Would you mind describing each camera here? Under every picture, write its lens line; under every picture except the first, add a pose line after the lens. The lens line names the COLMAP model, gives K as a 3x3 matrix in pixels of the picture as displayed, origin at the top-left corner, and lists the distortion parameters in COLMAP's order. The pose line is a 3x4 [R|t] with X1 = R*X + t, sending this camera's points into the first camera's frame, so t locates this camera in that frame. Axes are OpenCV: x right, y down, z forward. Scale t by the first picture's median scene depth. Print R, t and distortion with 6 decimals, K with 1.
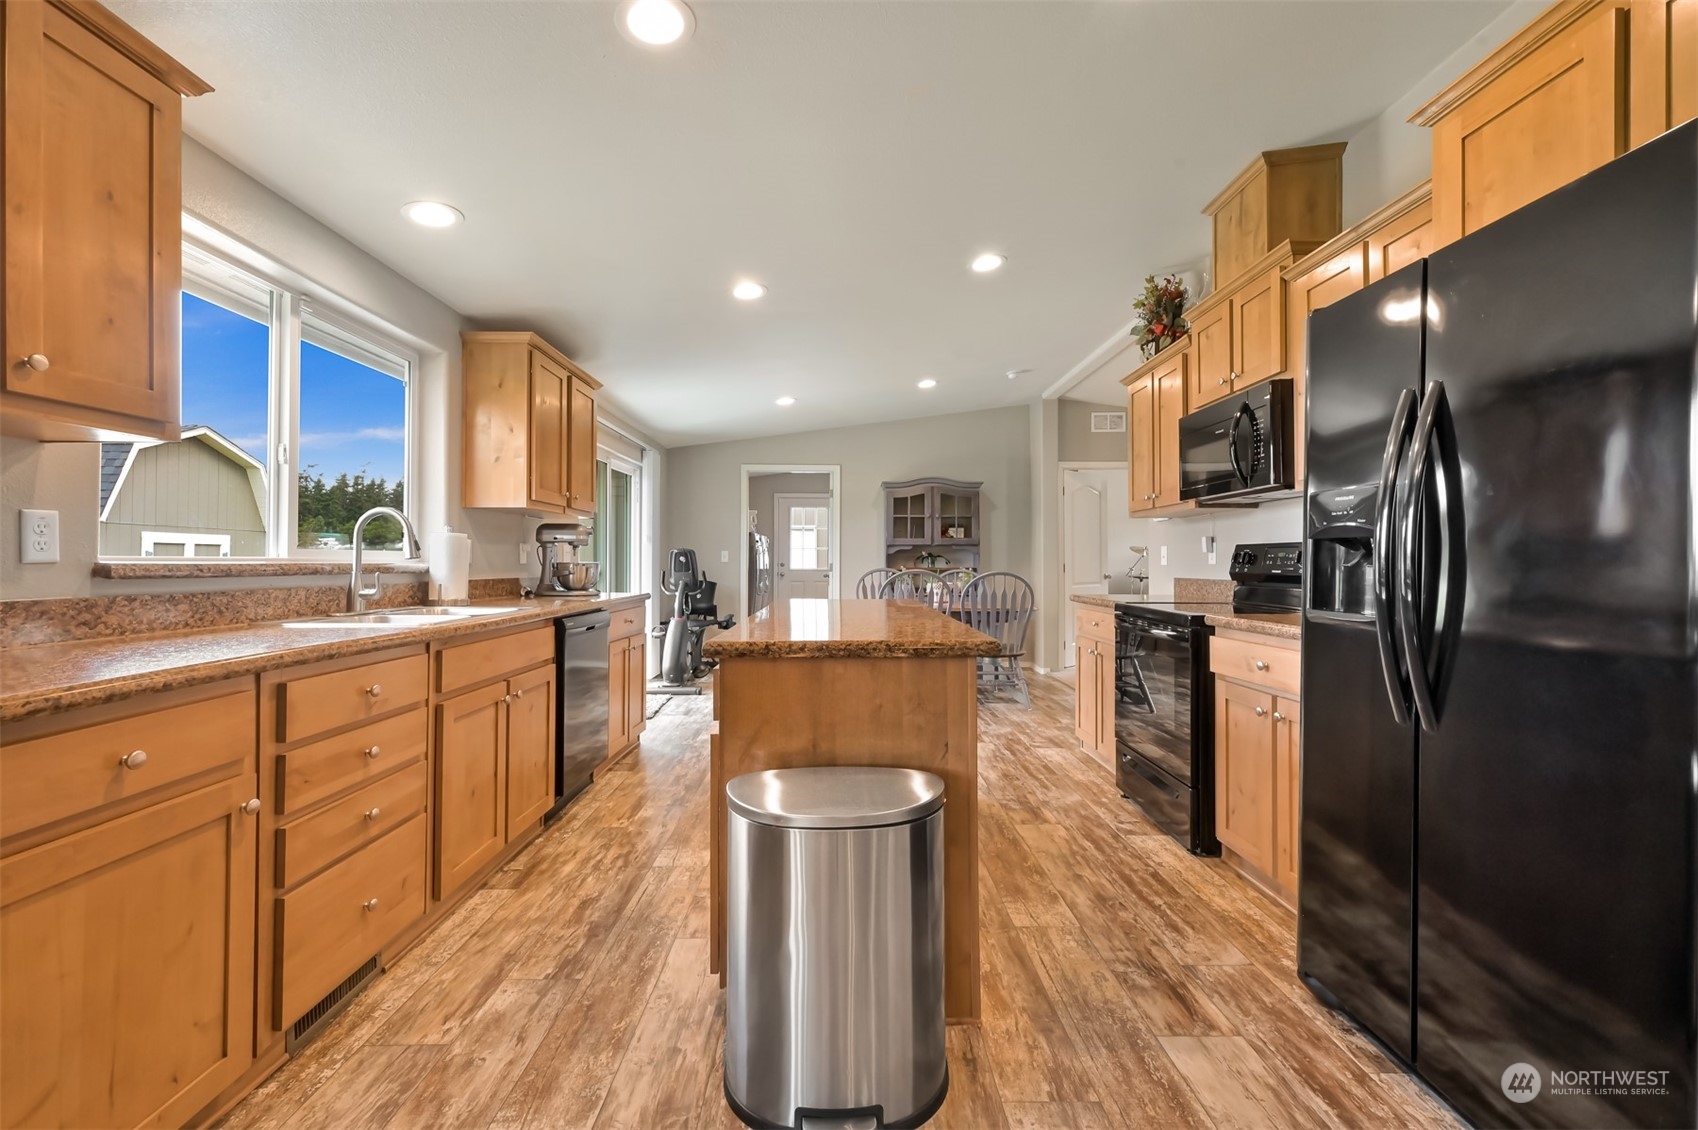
lens RADIAL K [[724.0, 0, 853.4], [0, 724.0, 552.8], [0, 0, 1]] dist [0.004934, 0.000517]
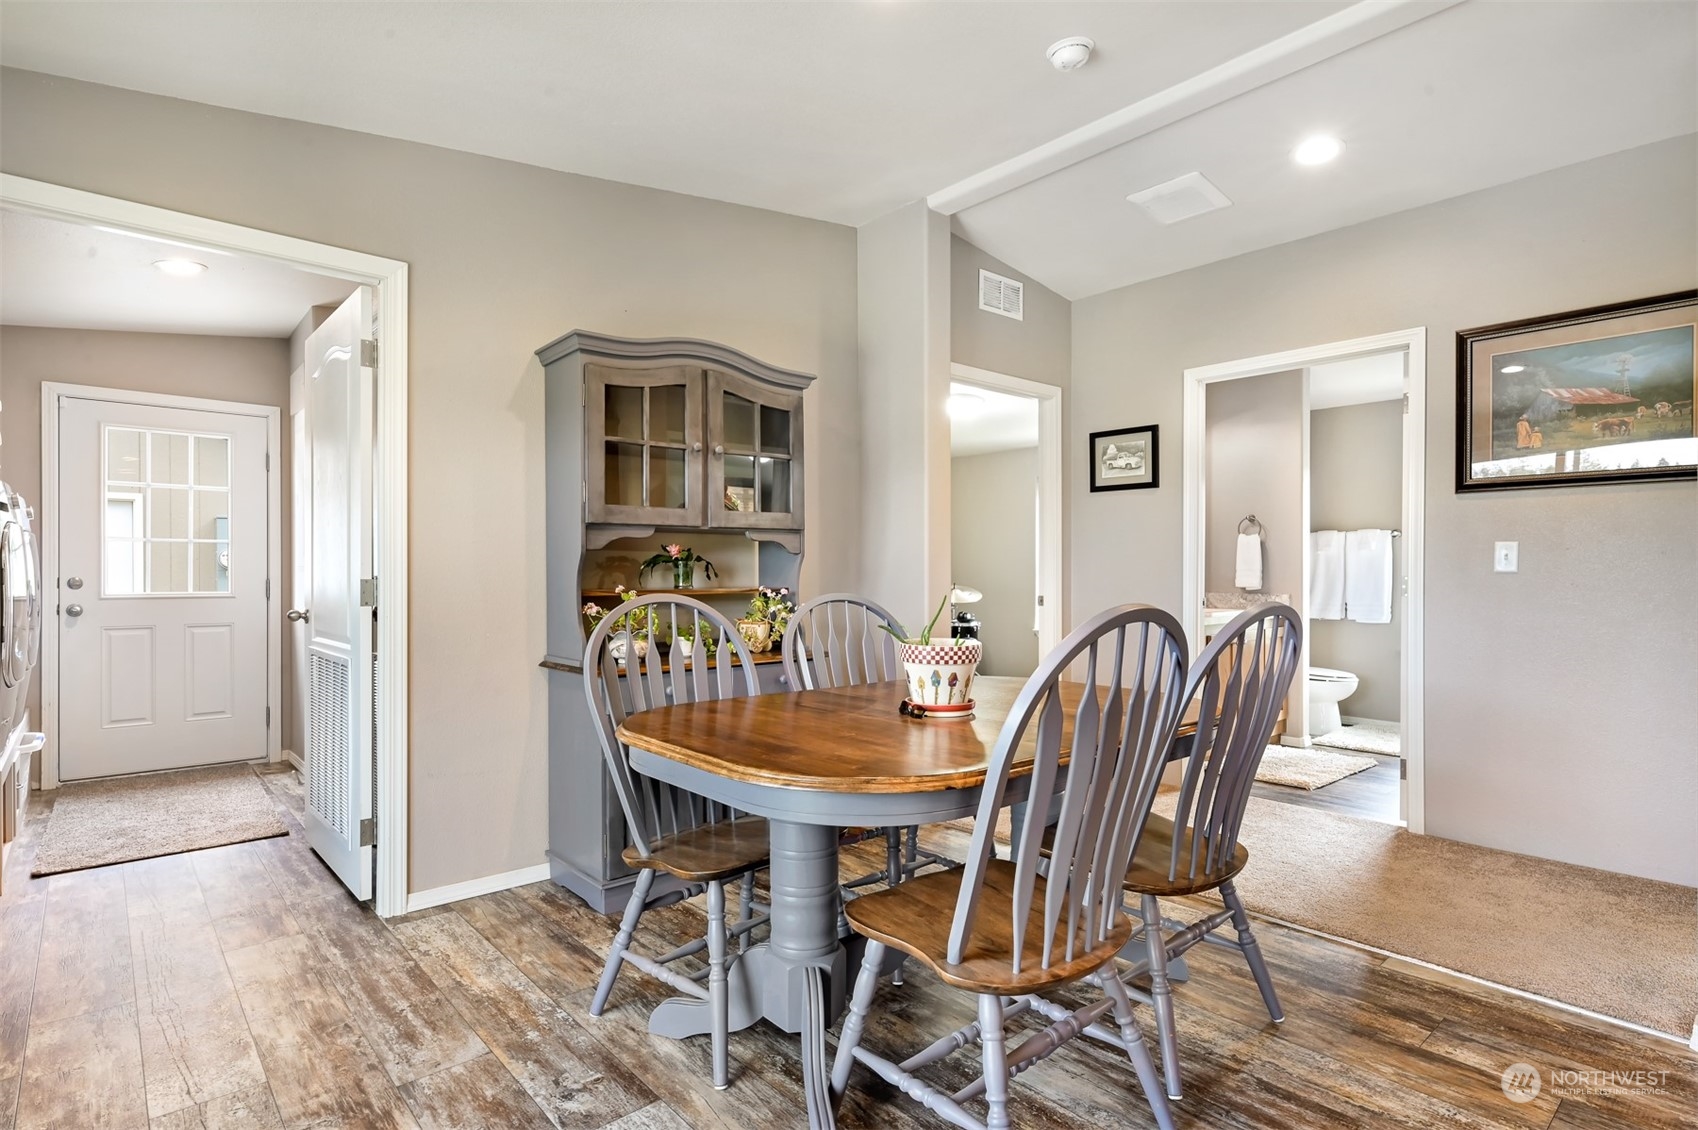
lens RADIAL K [[863.8, 0, 855.2], [0, 863.8, 573.7], [0, 0, 1]] dist [-0.010726, 0.001356]
pose [[0.758346, -0.001743, 0.651850, -0.268812], [-0.005709, 0.999940, 0.009315, 0.018270], [-0.651827, -0.010785, 0.758291, 1.406628]]
